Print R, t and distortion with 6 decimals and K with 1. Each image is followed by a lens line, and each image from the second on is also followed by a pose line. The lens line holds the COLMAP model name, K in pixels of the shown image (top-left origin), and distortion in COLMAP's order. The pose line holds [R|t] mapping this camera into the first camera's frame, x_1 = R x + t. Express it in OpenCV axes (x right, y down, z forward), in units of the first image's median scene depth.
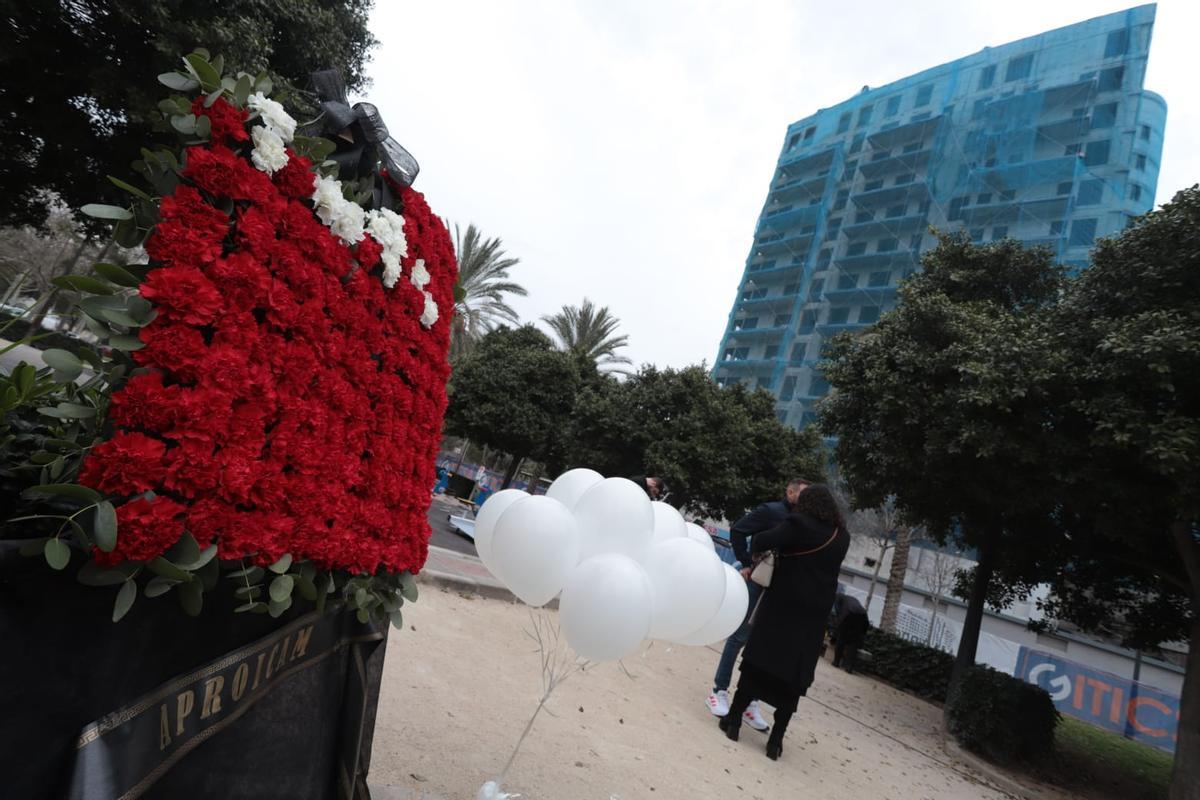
lens RADIAL K [[561.5, 0, 594.0], [0, 561.5, 398.5], [0, 0, 1]] dist [-0.010220, 0.004818]
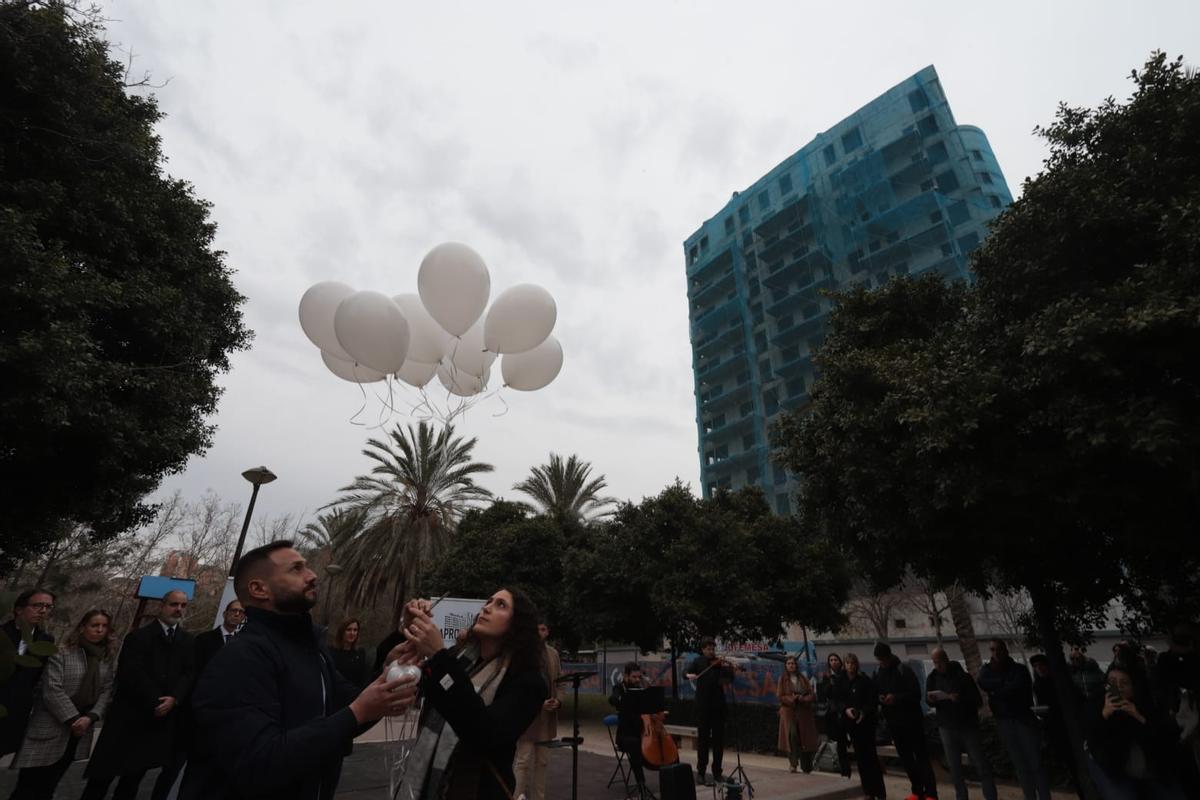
lens RADIAL K [[561.5, 0, 598.7], [0, 561.5, 398.6], [0, 0, 1]] dist [-0.010220, 0.004818]
pose [[0.945104, -0.318345, 0.073728, 0.018677], [0.326675, 0.915009, -0.236731, -0.004329], [0.007900, 0.247821, 0.968774, 0.014933]]
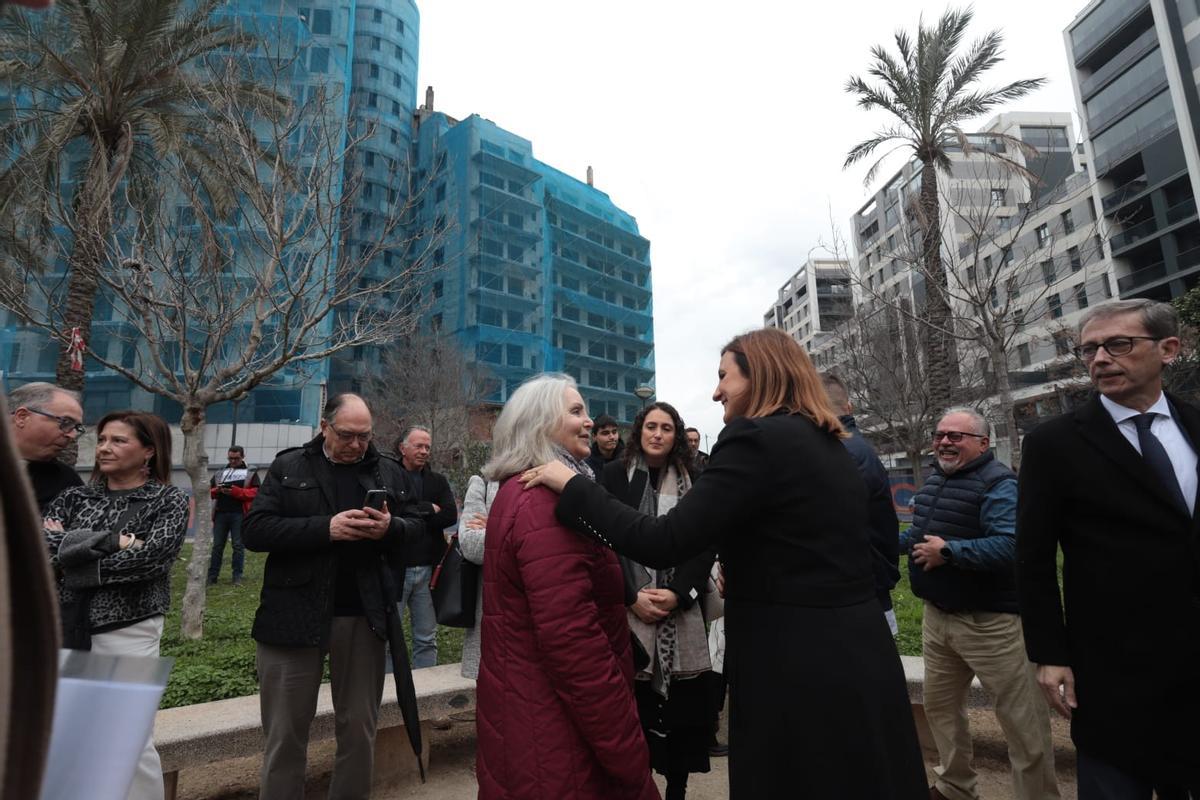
lens RADIAL K [[561.5, 0, 596.3], [0, 561.5, 399.4], [0, 0, 1]] dist [-0.010220, 0.004818]
pose [[0.636828, -0.214633, 0.740529, 0.300105], [0.077037, 0.973378, 0.215872, 0.068688], [-0.767147, -0.080426, 0.636409, -0.128785]]
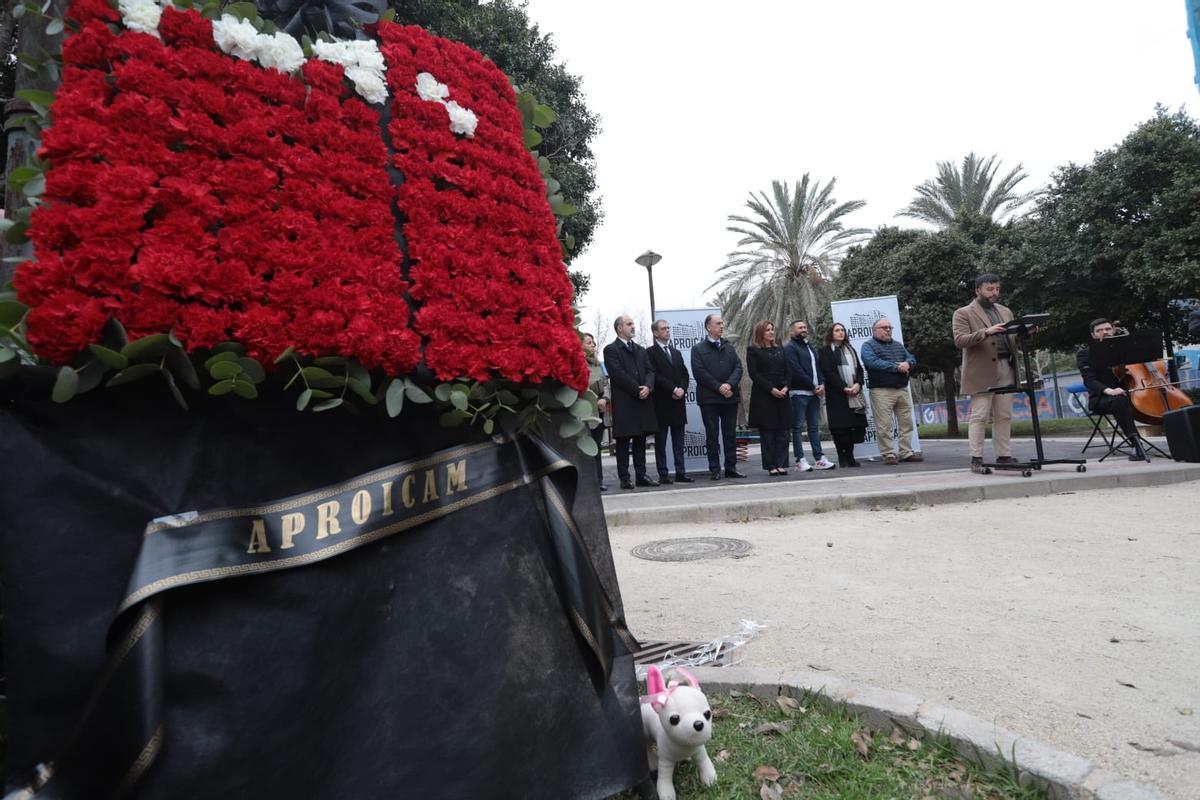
lens RADIAL K [[561.5, 0, 597.7], [0, 561.5, 403.9], [0, 0, 1]] dist [-0.010220, 0.004818]
pose [[0.662258, -0.426315, -0.616174, 0.006915], [0.445803, 0.885155, -0.133270, 0.016073], [0.602224, -0.186433, 0.776253, 0.013244]]
